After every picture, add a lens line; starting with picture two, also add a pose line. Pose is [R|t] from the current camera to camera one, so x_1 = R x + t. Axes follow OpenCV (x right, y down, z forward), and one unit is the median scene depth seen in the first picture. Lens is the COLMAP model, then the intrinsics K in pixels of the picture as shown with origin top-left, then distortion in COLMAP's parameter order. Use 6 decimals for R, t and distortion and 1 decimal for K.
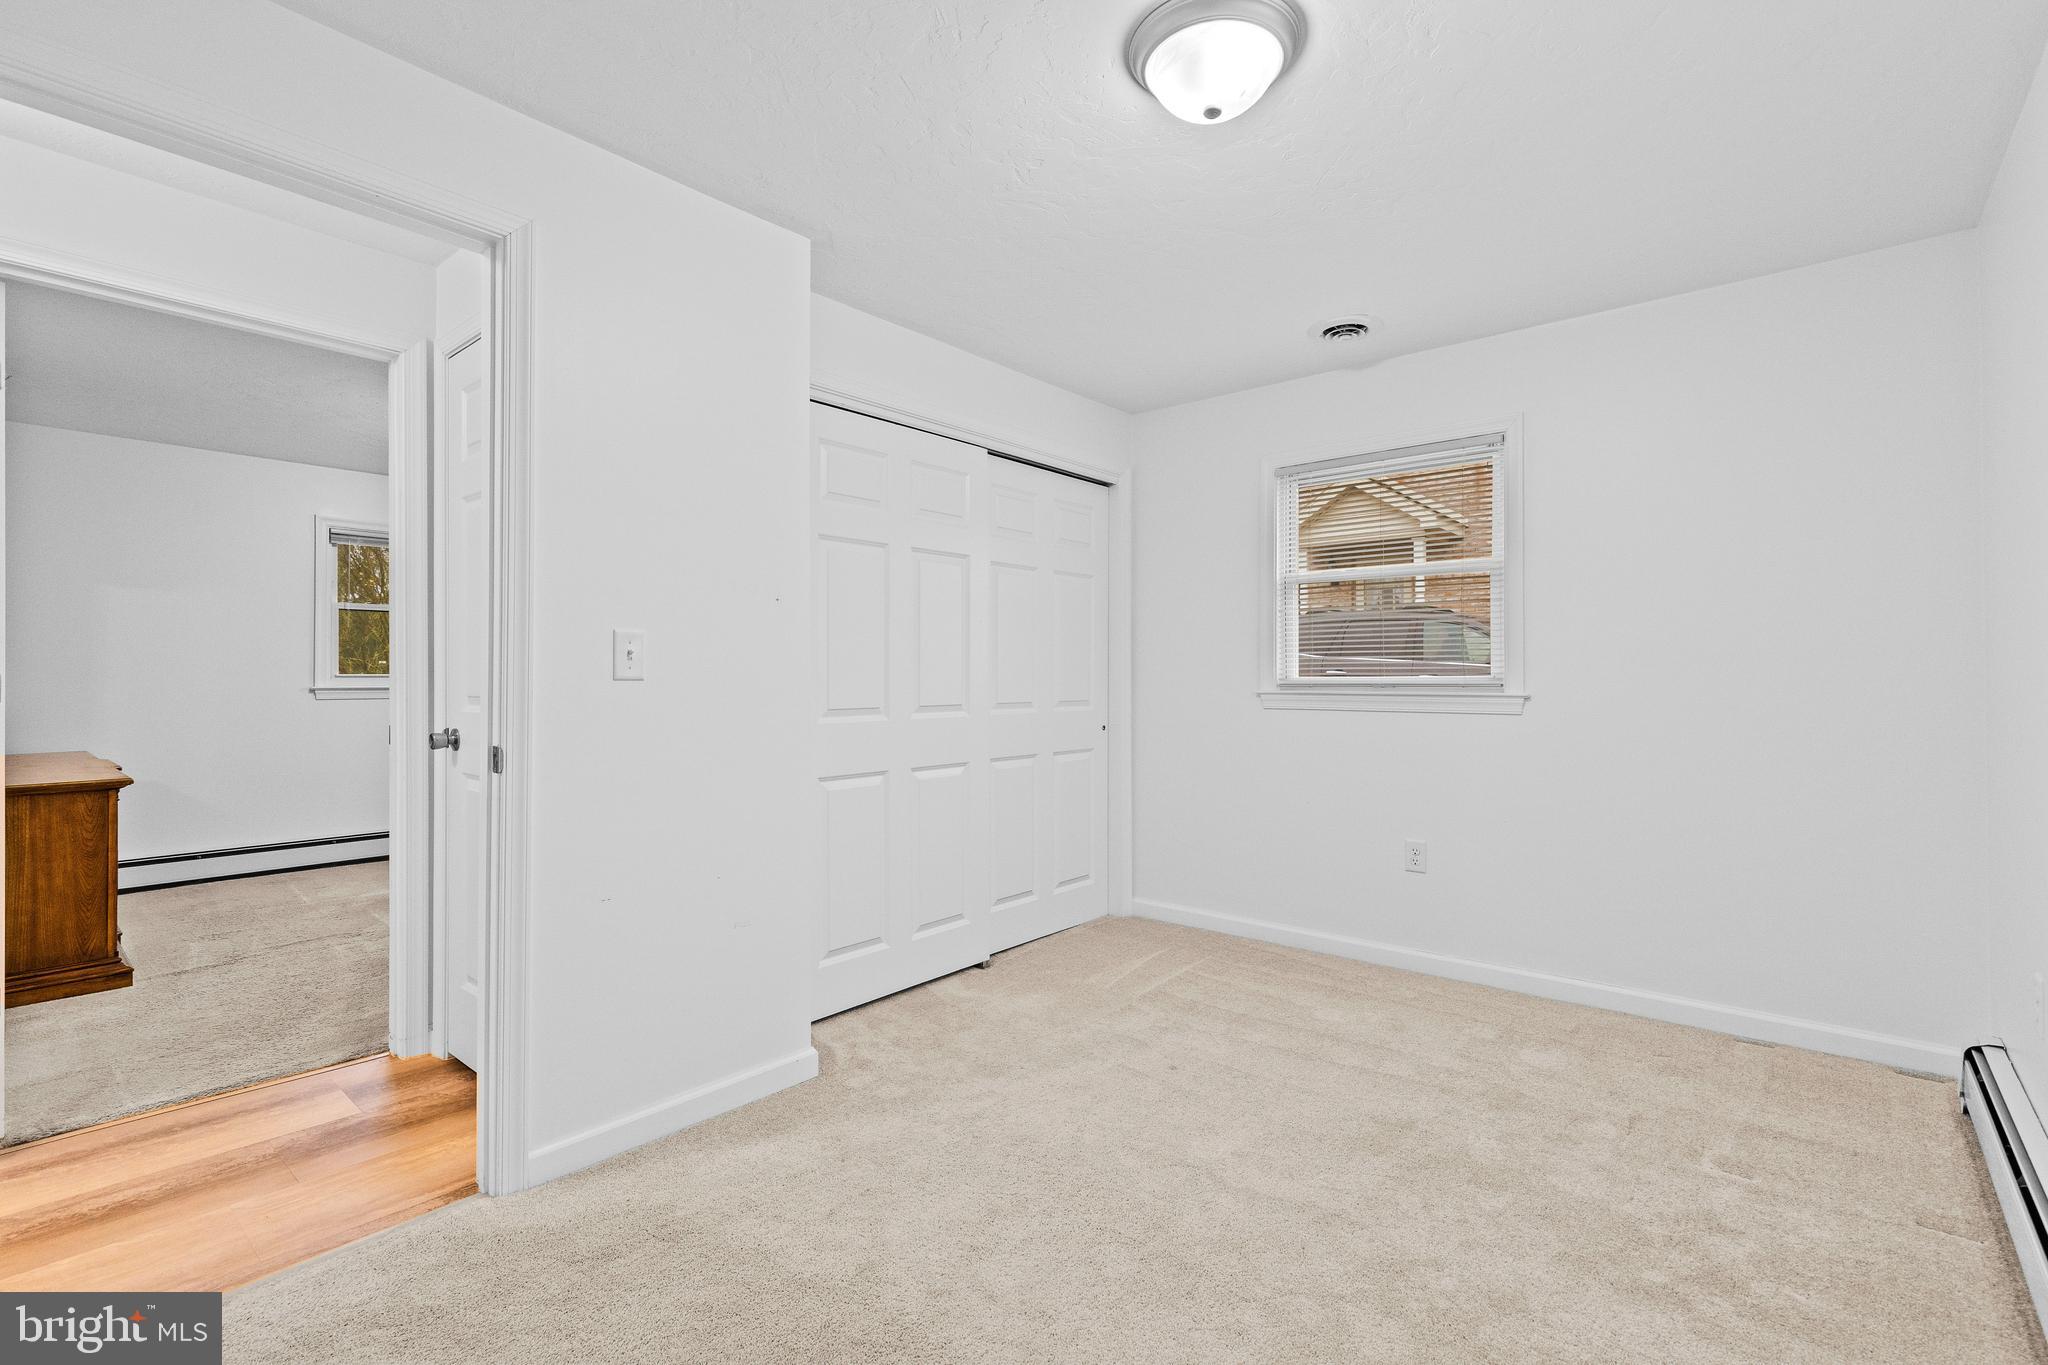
lens RADIAL K [[919.1, 0, 1054.2], [0, 919.1, 682.3], [0, 0, 1]] dist [-0.001296, -0.000145]
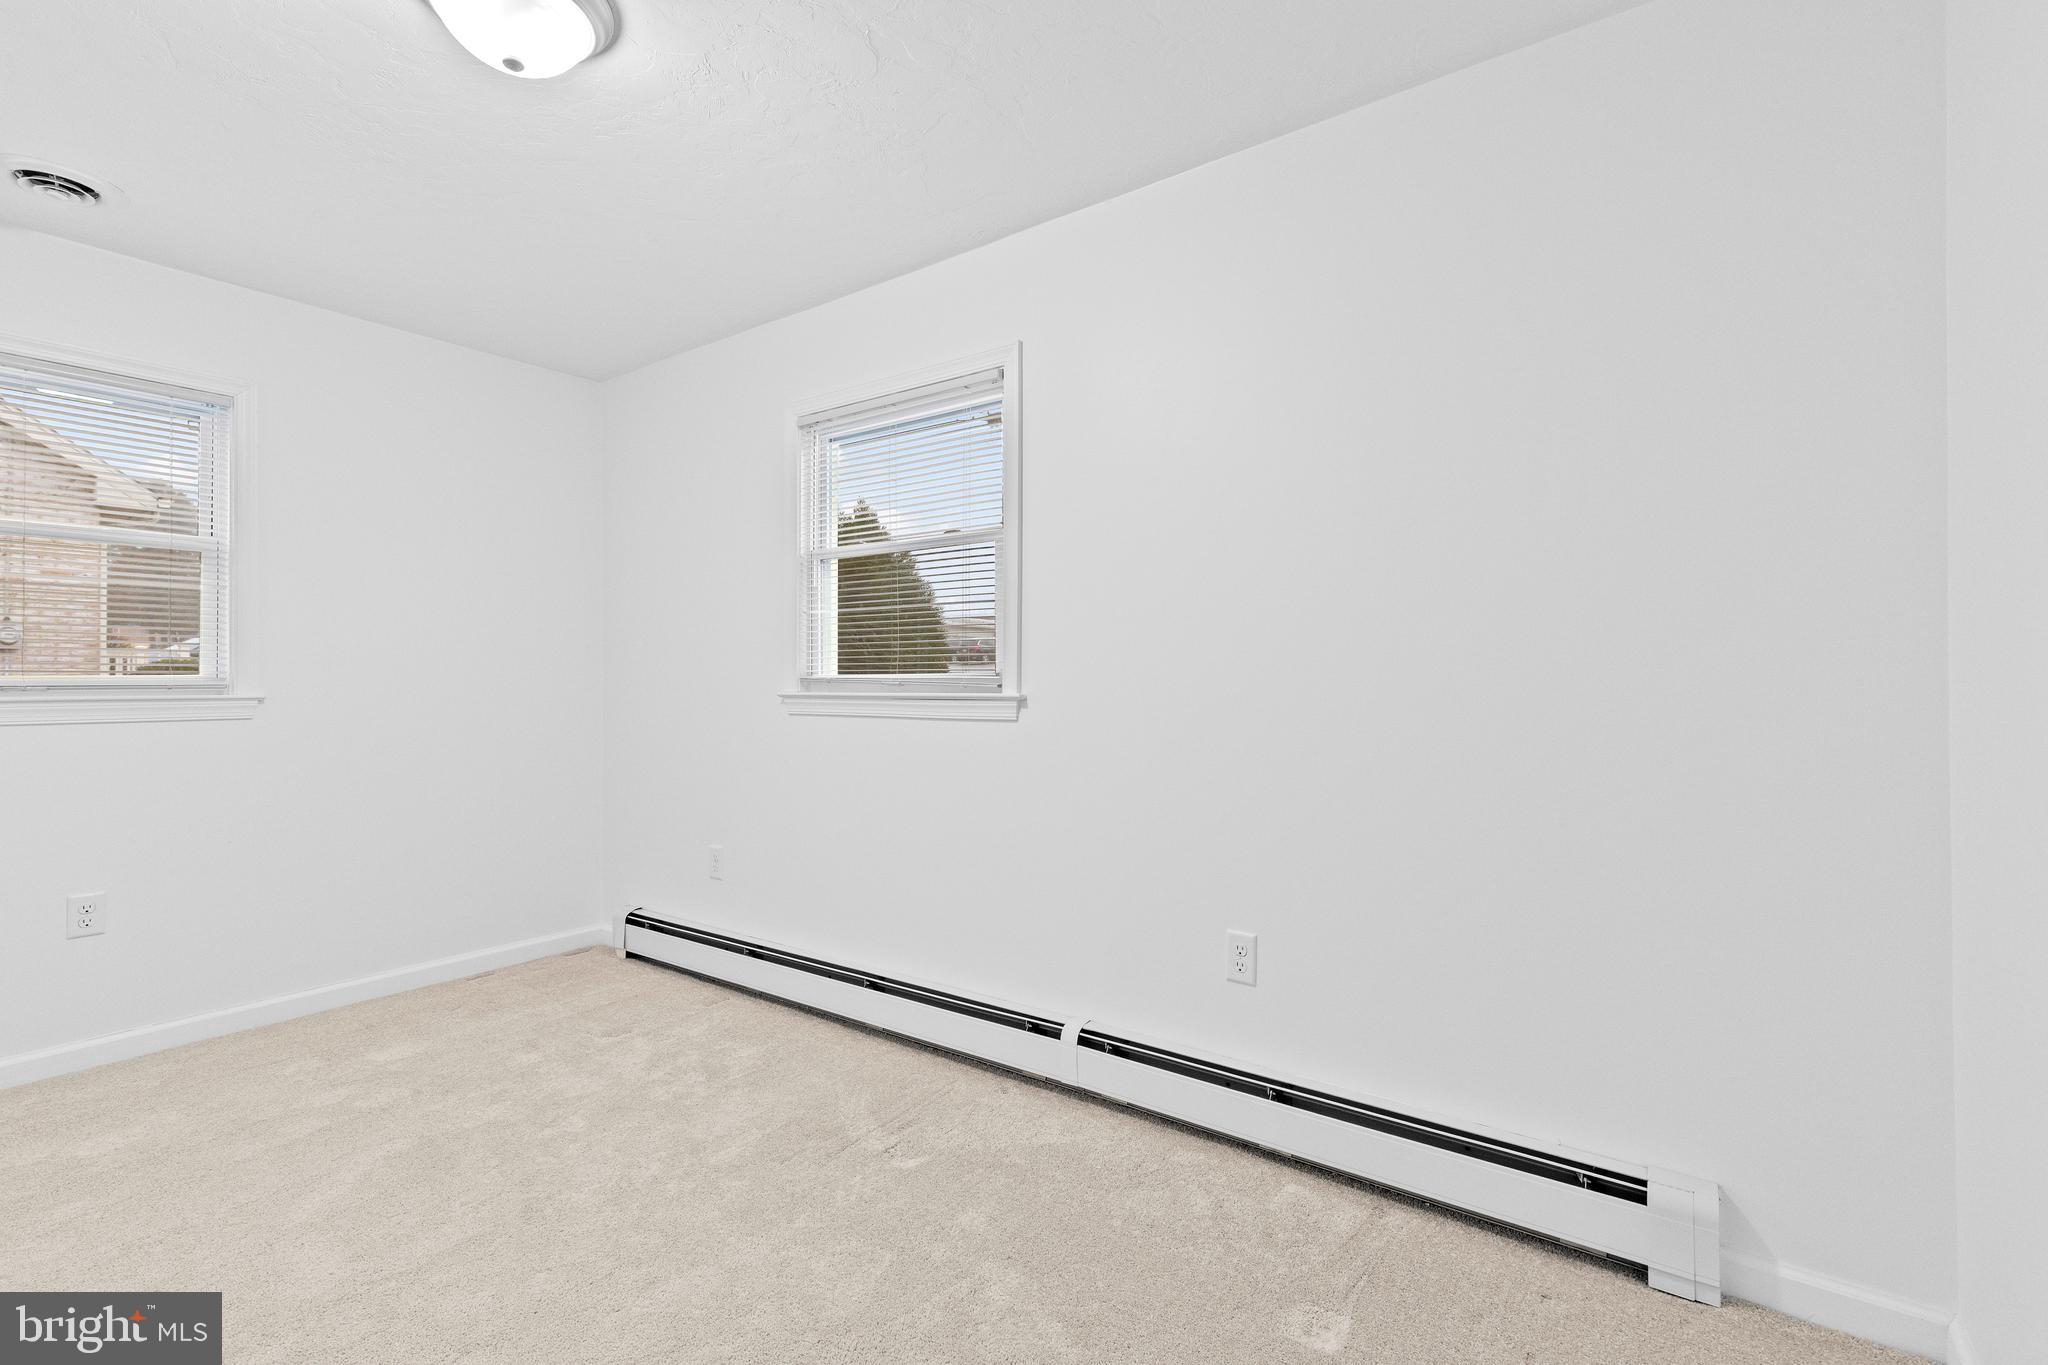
lens RADIAL K [[919.1, 0, 1028.0], [0, 919.1, 691.9], [0, 0, 1]] dist [-0.001296, -0.000145]
pose [[-0.093819, -0.005457, 0.995574, -0.519716], [0.001503, 0.999983, 0.005623, 0.005393], [-0.995588, 0.002024, -0.093809, 0.376812]]
